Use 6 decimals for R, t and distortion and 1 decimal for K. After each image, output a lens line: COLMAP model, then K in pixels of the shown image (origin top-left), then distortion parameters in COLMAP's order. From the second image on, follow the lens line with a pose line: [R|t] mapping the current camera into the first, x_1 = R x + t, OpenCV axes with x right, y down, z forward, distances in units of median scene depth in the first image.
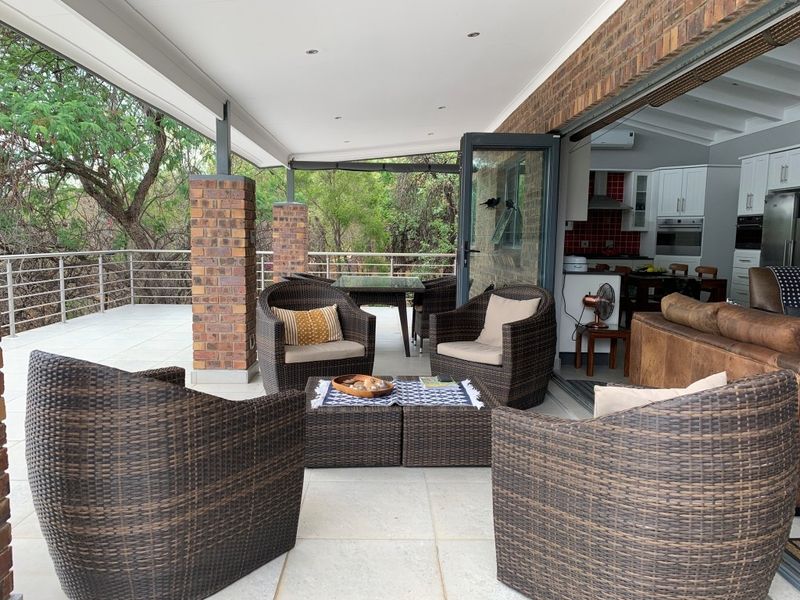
lens RADIAL K [[609.0, 0, 394.9], [0, 609.0, 301.0], [0, 0, 1]] dist [0.054627, -0.077450]
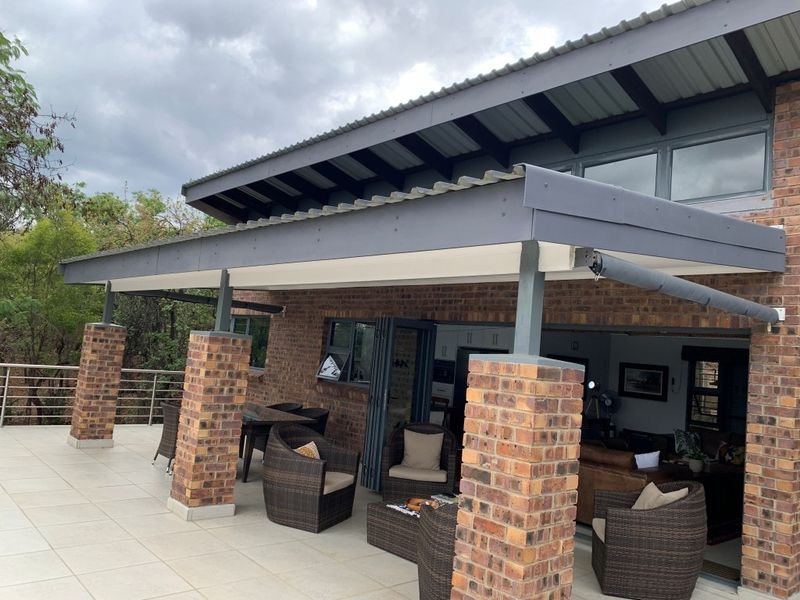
lens RADIAL K [[609.0, 0, 394.9], [0, 609.0, 301.0], [0, 0, 1]] dist [0.054627, -0.077450]
pose [[0.758890, 0.107203, 0.642335, -0.822232], [-0.010919, 0.988313, -0.152045, -0.092689], [-0.651128, 0.108372, 0.751191, -0.099893]]
